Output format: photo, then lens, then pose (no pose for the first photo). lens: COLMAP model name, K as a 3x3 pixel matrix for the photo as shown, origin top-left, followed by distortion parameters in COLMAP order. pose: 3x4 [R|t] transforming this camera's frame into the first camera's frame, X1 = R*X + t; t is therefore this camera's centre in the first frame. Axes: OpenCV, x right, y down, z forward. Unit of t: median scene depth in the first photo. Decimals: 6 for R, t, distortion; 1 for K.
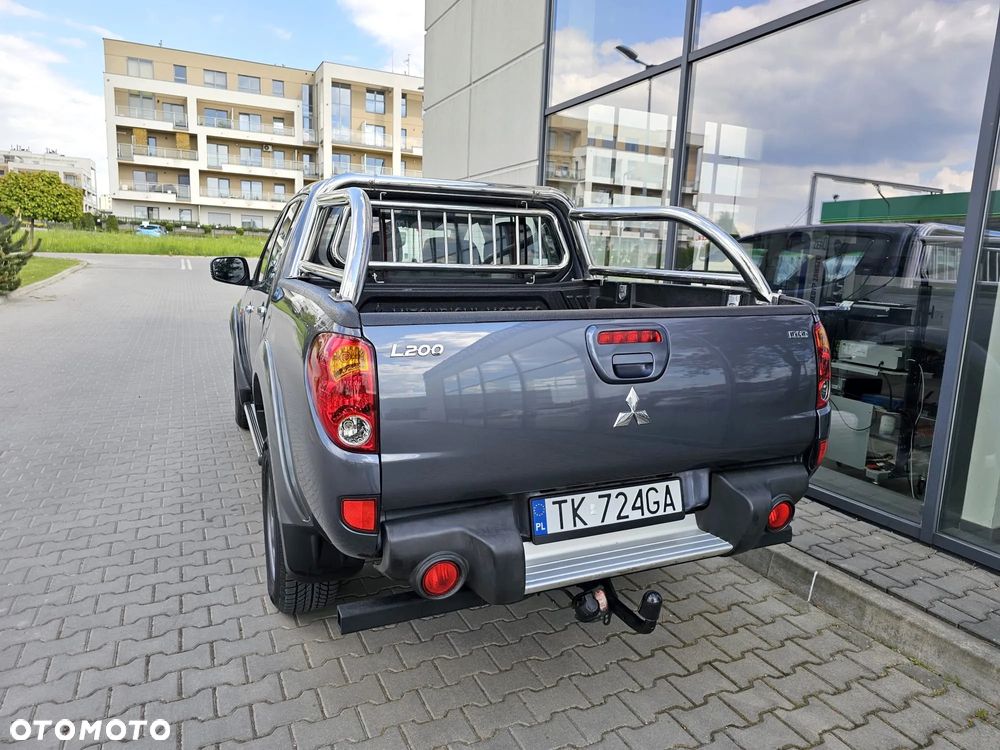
lens RADIAL K [[672.0, 0, 508.1], [0, 672.0, 372.6], [0, 0, 1]] dist [0.038834, -0.025292]
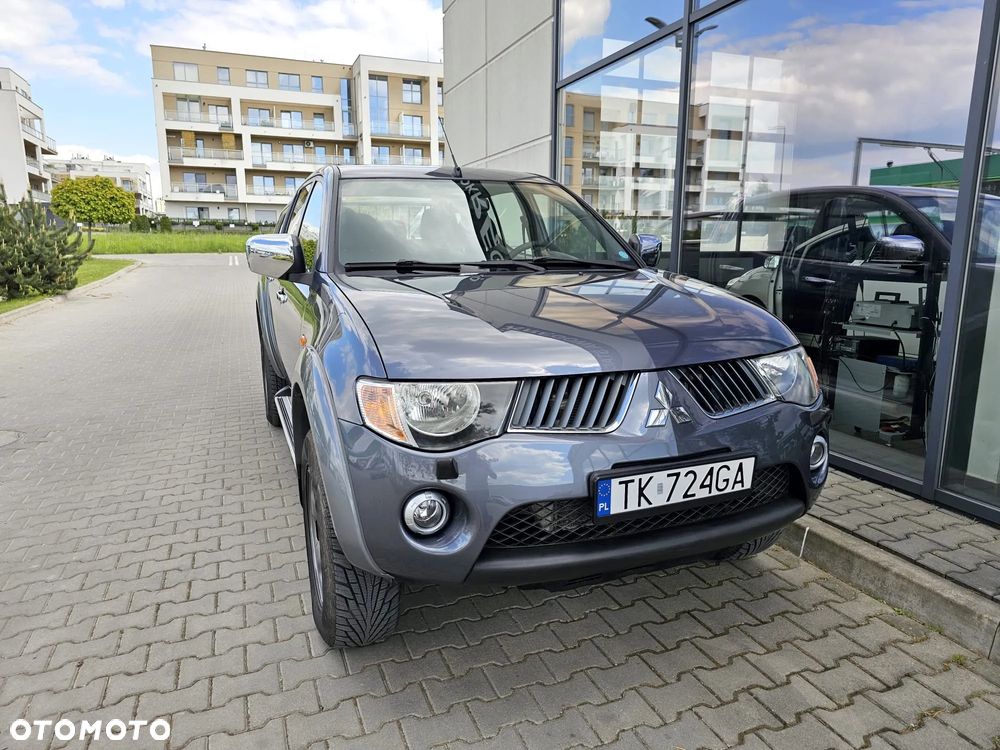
lens RADIAL K [[672.0, 0, 502.7], [0, 672.0, 375.5], [0, 0, 1]] dist [0.038834, -0.025292]
pose [[0.996782, -0.024932, -0.076187, 0.077087], [0.026688, 0.999399, 0.022119, 0.031396], [0.075590, -0.024081, 0.996848, -0.019128]]
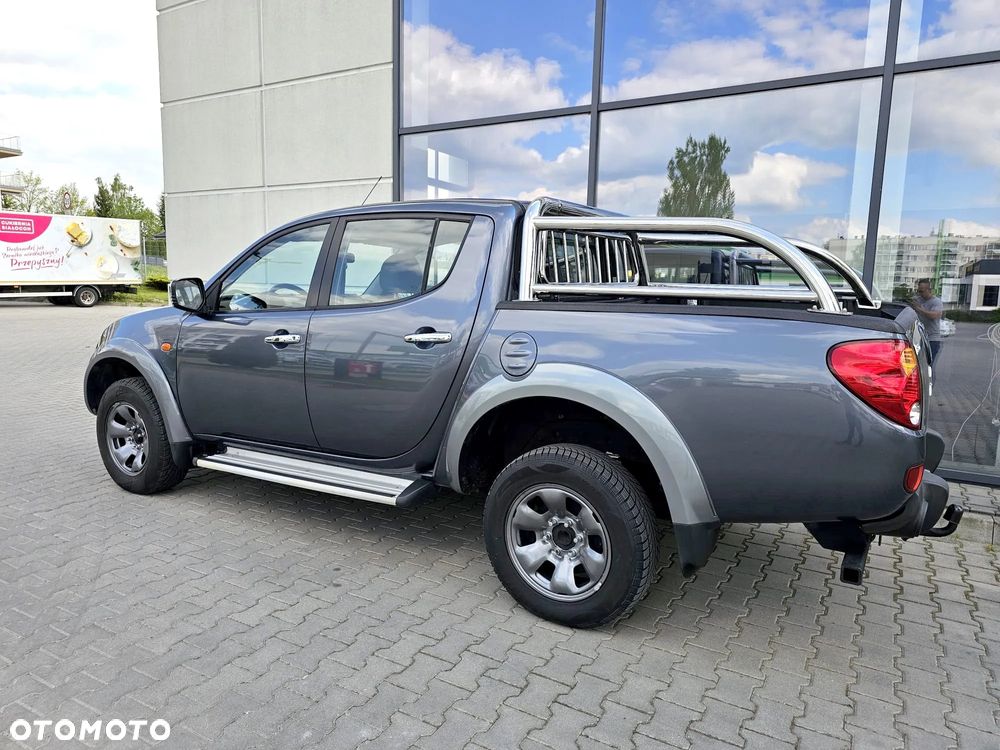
lens RADIAL K [[672.0, 0, 504.5], [0, 672.0, 377.7], [0, 0, 1]] dist [0.038834, -0.025292]
pose [[0.825484, -0.092749, 0.556753, -0.769039], [0.100119, 0.994825, 0.017284, -0.039868], [-0.555475, 0.041474, 0.830498, 0.169851]]
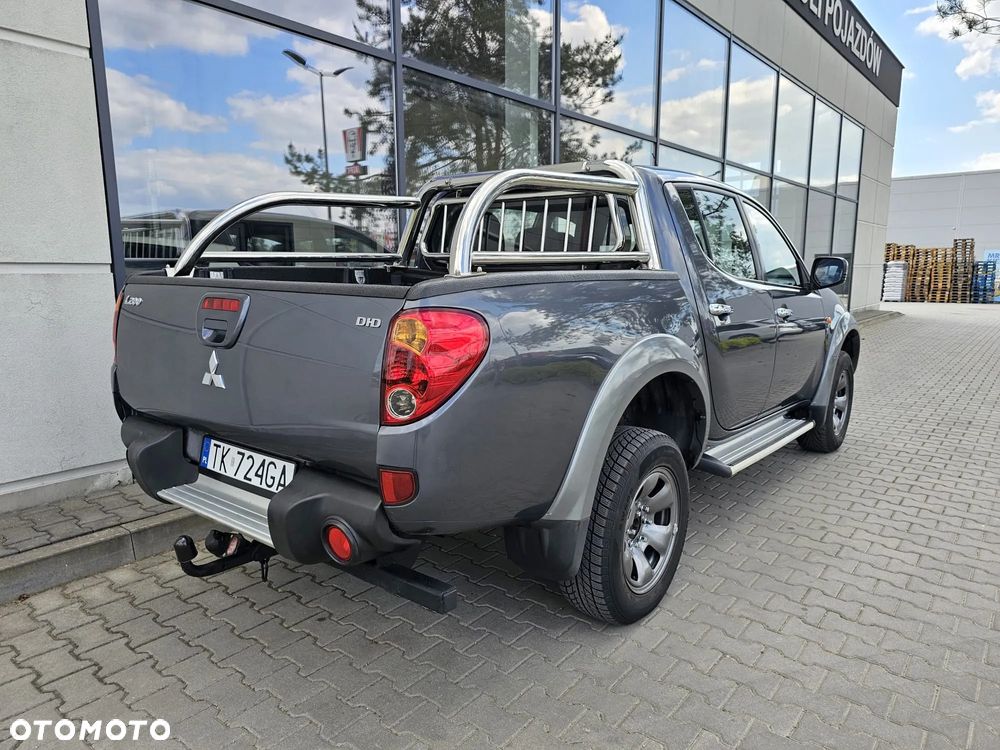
lens RADIAL K [[672.0, 0, 503.3], [0, 672.0, 378.5], [0, 0, 1]] dist [0.038834, -0.025292]
pose [[-0.434185, -0.183579, 0.881920, -1.138976], [0.132505, 0.955350, 0.264099, -0.327903], [-0.891025, 0.231526, -0.390473, 1.869216]]
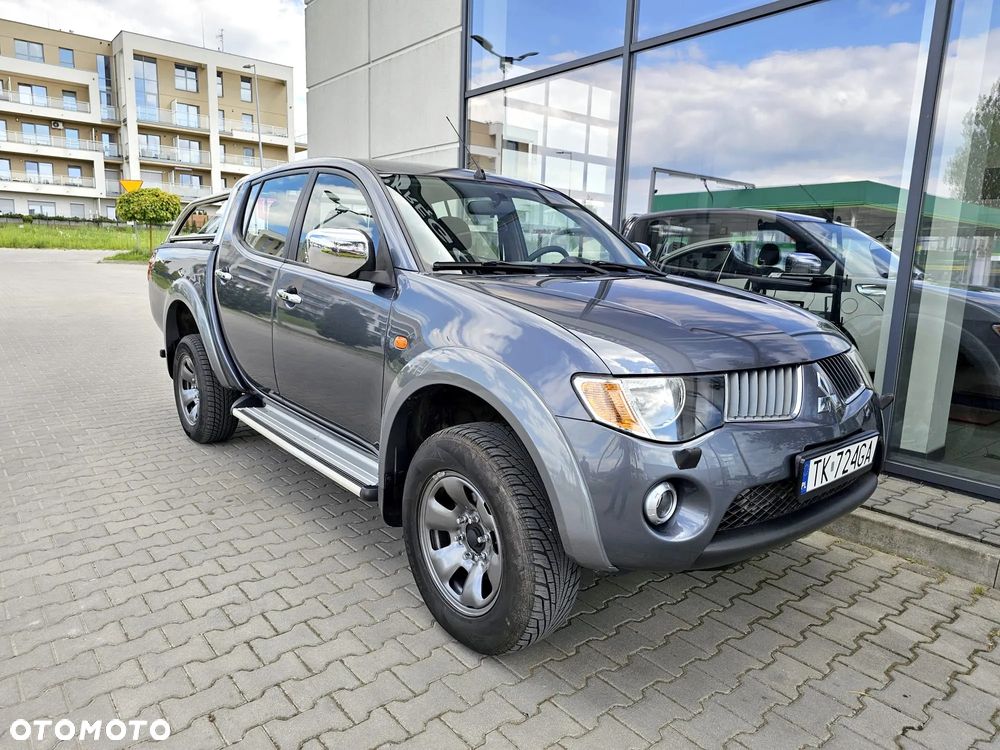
lens RADIAL K [[672.0, 0, 500.7], [0, 672.0, 376.1], [0, 0, 1]] dist [0.038834, -0.025292]
pose [[0.971713, -0.048425, 0.231146, -0.276871], [0.044579, 0.998767, 0.021837, 0.028351], [-0.231919, -0.010915, 0.972674, -0.001671]]
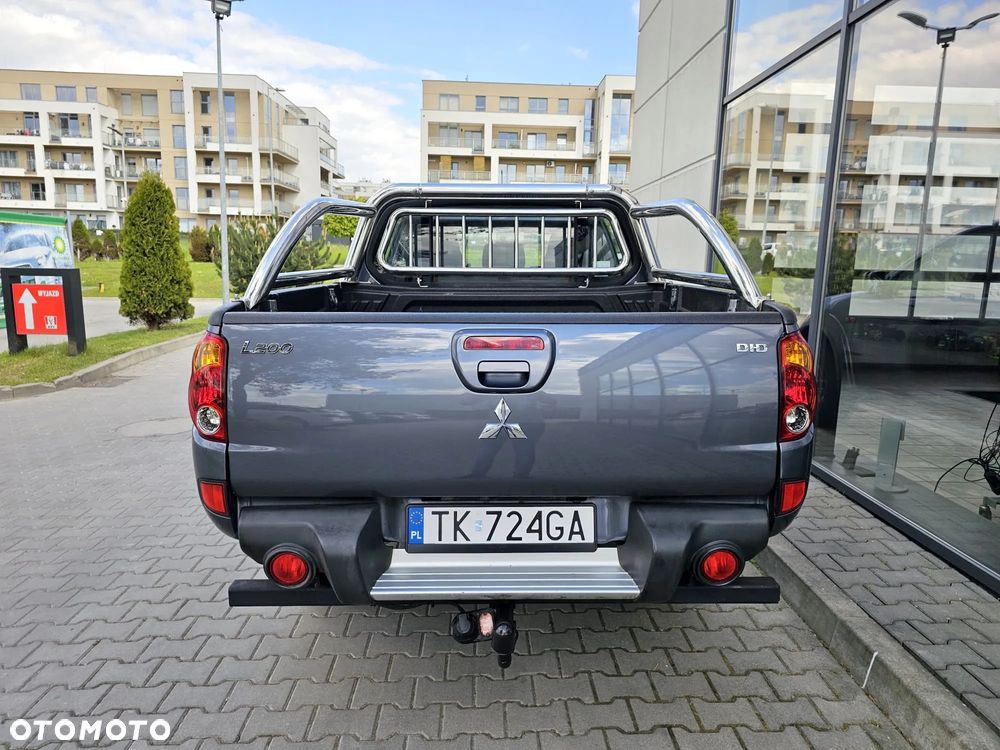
lens RADIAL K [[672.0, 0, 506.4], [0, 672.0, 374.3], [0, 0, 1]] dist [0.038834, -0.025292]
pose [[0.917260, 0.048957, -0.395269, 0.310533], [-0.051996, 0.998643, 0.003029, -0.007360], [0.394881, 0.017774, 0.918560, 0.087487]]
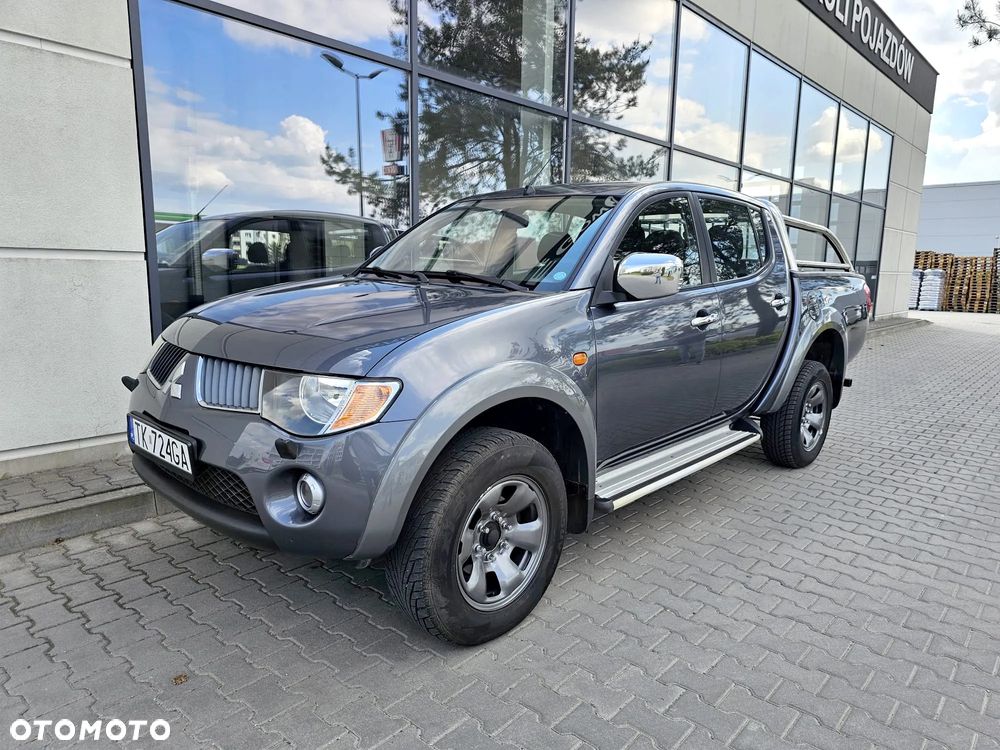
lens RADIAL K [[672.0, 0, 506.7], [0, 672.0, 377.5], [0, 0, 1]] dist [0.038834, -0.025292]
pose [[-0.391455, -0.191570, 0.900036, -1.255324], [0.118074, 0.959548, 0.255592, -0.319080], [-0.912591, 0.206323, -0.353000, 1.846650]]
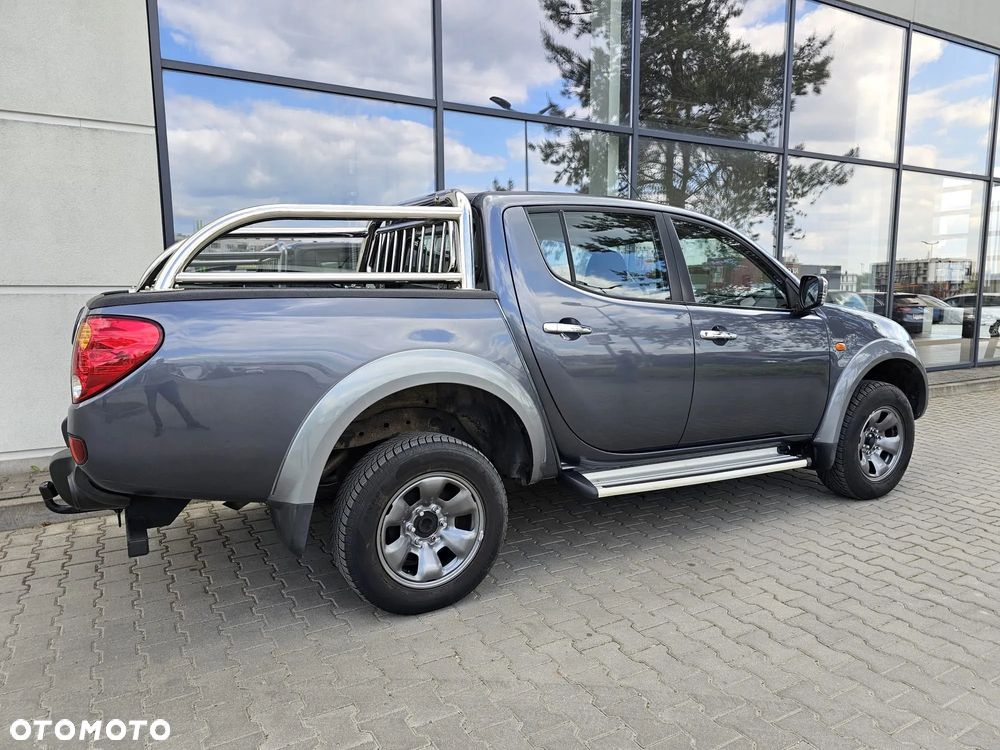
lens RADIAL K [[672.0, 0, 499.9], [0, 672.0, 379.7], [0, 0, 1]] dist [0.038834, -0.025292]
pose [[-0.066271, -0.166298, 0.983846, -1.345797], [0.165516, 0.970521, 0.175195, -0.246854], [-0.983978, 0.174453, -0.036792, 1.380798]]
